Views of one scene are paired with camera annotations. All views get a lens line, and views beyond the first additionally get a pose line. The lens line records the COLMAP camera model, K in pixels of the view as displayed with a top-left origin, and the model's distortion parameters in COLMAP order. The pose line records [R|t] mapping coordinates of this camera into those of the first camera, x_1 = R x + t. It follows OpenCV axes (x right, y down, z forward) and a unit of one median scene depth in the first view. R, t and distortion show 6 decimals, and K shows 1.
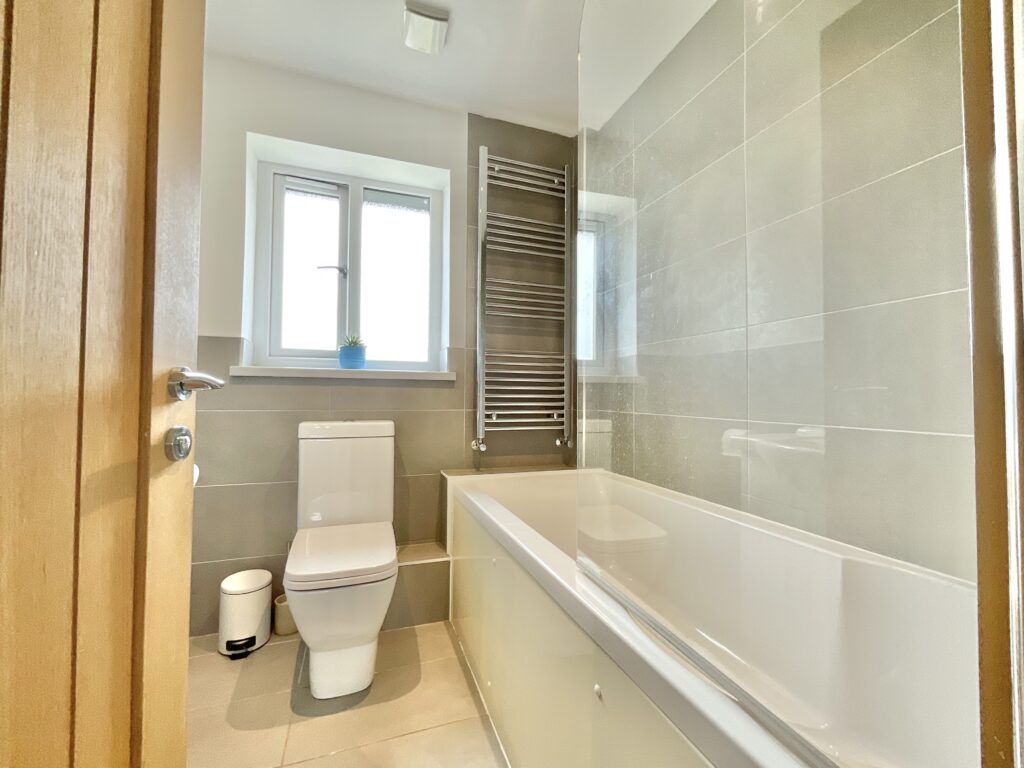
lens RADIAL K [[421.8, 0, 502.8], [0, 421.8, 382.2], [0, 0, 1]] dist [-0.002061, 0.000360]
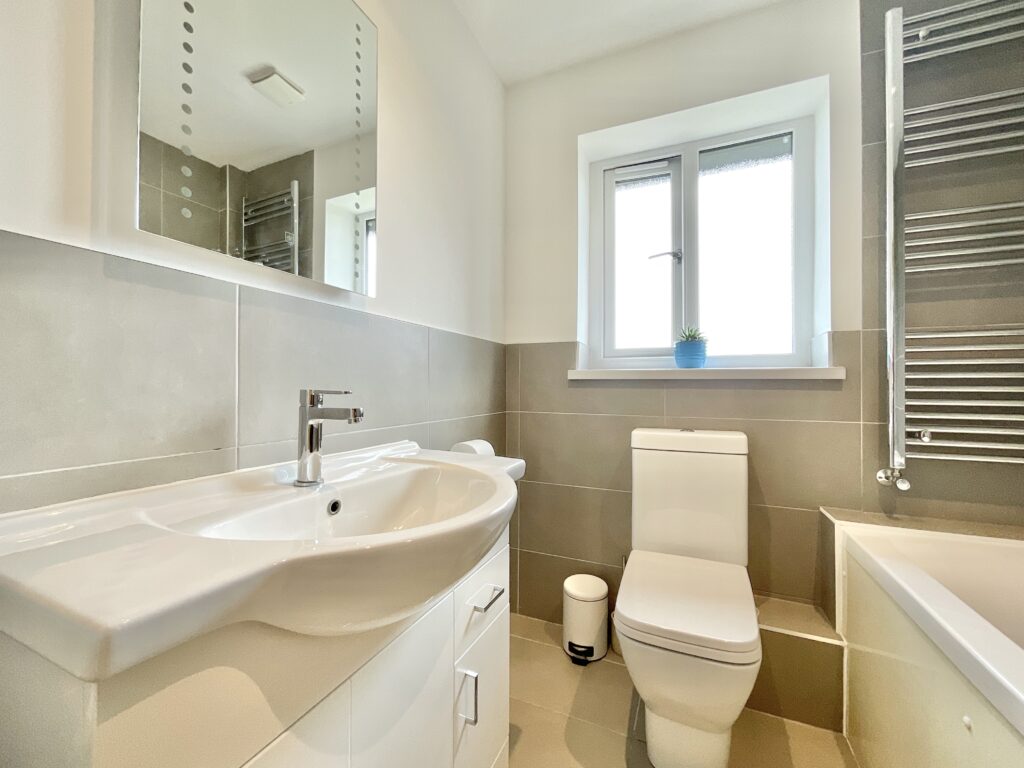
lens RADIAL K [[405.1, 0, 518.8], [0, 405.1, 382.9], [0, 0, 1]] dist [-0.006980, 0.000179]
pose [[0.737037, -0.012870, -0.675729, -0.063585], [0.020223, 0.999791, 0.003016, -0.011206], [0.675549, -0.015888, 0.737144, 0.170885]]
